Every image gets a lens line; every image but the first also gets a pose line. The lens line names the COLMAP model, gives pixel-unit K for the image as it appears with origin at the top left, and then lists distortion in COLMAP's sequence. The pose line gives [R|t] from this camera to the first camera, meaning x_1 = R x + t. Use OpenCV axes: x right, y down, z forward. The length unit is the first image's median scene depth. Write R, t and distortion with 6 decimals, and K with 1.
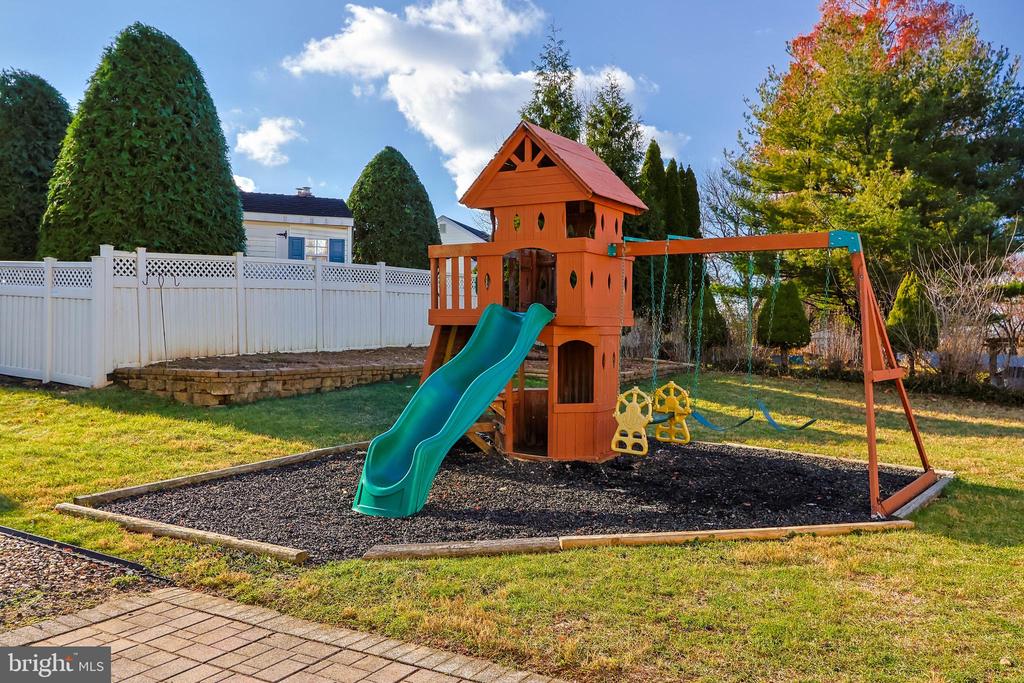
lens RADIAL K [[821.6, 0, 512.0], [0, 821.6, 341.5], [0, 0, 1]] dist [0.000381, 0.000637]
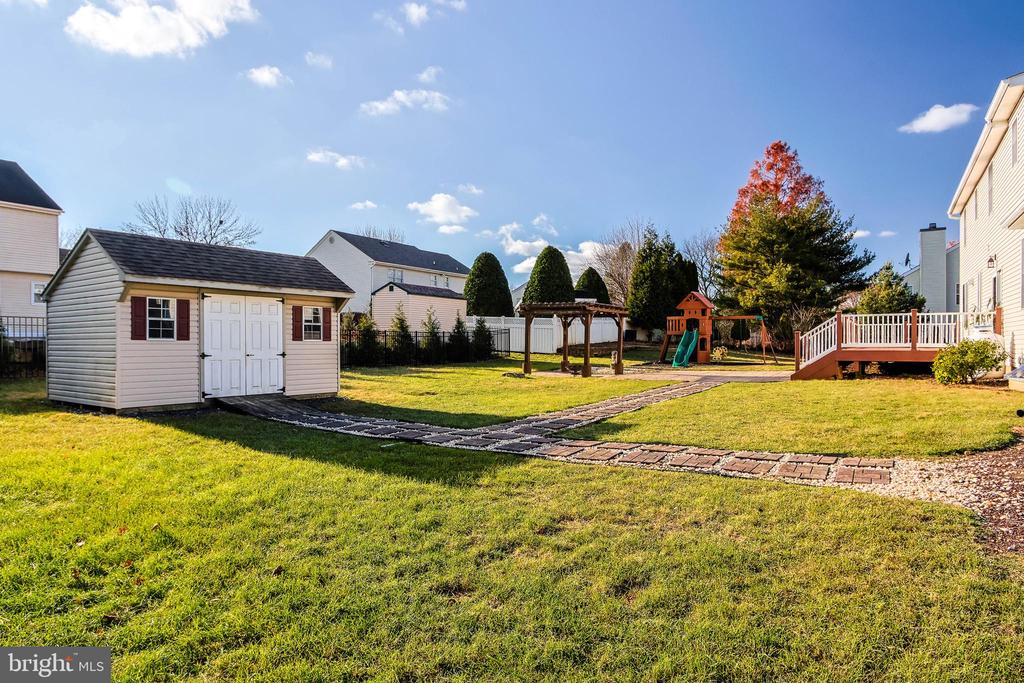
lens RADIAL K [[648.8, 0, 517.0], [0, 648.8, 345.1], [0, 0, 1]] dist [-0.003442, 0.003482]
pose [[0.999803, -0.016515, 0.011046, -0.357966], [0.016469, 0.999856, 0.004203, 0.002397], [-0.011113, -0.004020, 0.999930, -0.936003]]
